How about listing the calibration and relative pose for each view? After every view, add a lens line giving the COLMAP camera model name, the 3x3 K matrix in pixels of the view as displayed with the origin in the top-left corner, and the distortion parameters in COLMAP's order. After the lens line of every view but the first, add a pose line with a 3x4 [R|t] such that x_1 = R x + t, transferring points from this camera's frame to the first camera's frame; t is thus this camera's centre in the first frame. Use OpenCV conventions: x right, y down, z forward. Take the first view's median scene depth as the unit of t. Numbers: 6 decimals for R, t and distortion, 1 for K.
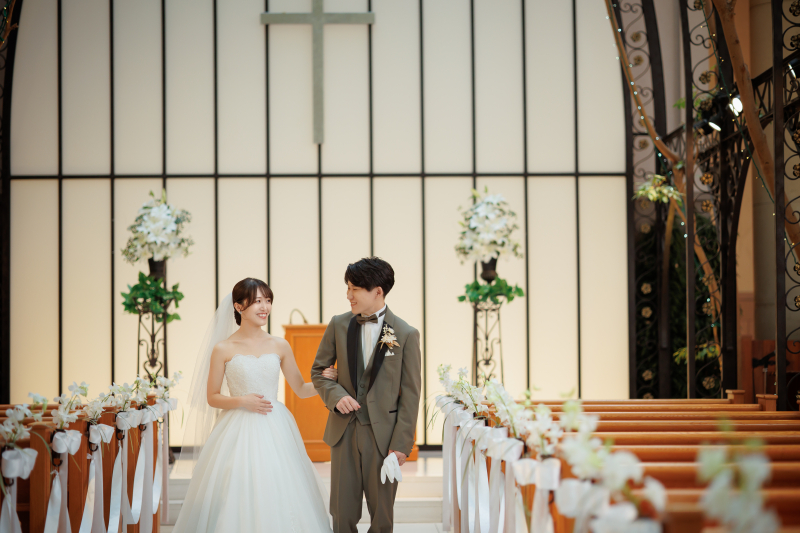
lens RADIAL K [[1915.1, 0, 402.2], [0, 1915.1, 265.3], [0, 0, 1]] dist [-0.032094, 0.123045]
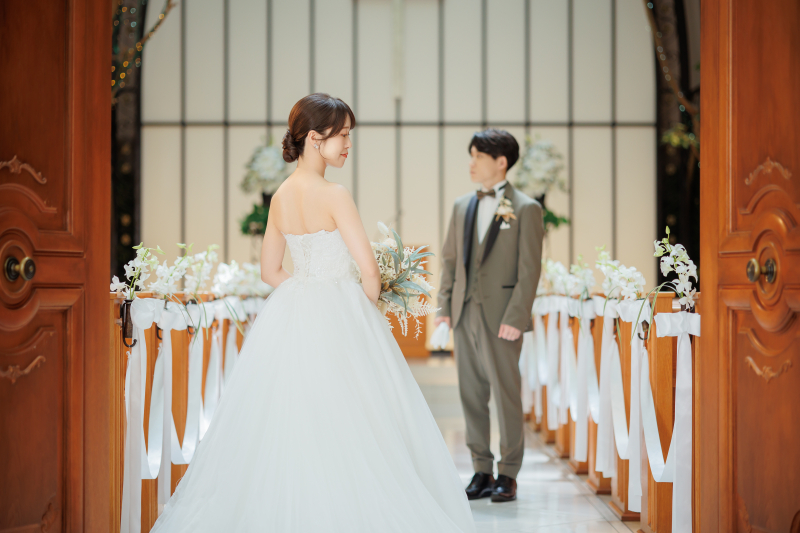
lens RADIAL K [[1924.8, 0, 389.1], [0, 1924.8, 267.0], [0, 0, 1]] dist [0.041671, -0.824103]
pose [[0.999625, 0.007715, -0.026262, -0.018188], [-0.007045, 0.999650, 0.025510, 0.012835], [0.026449, -0.025315, 0.999330, -0.224804]]
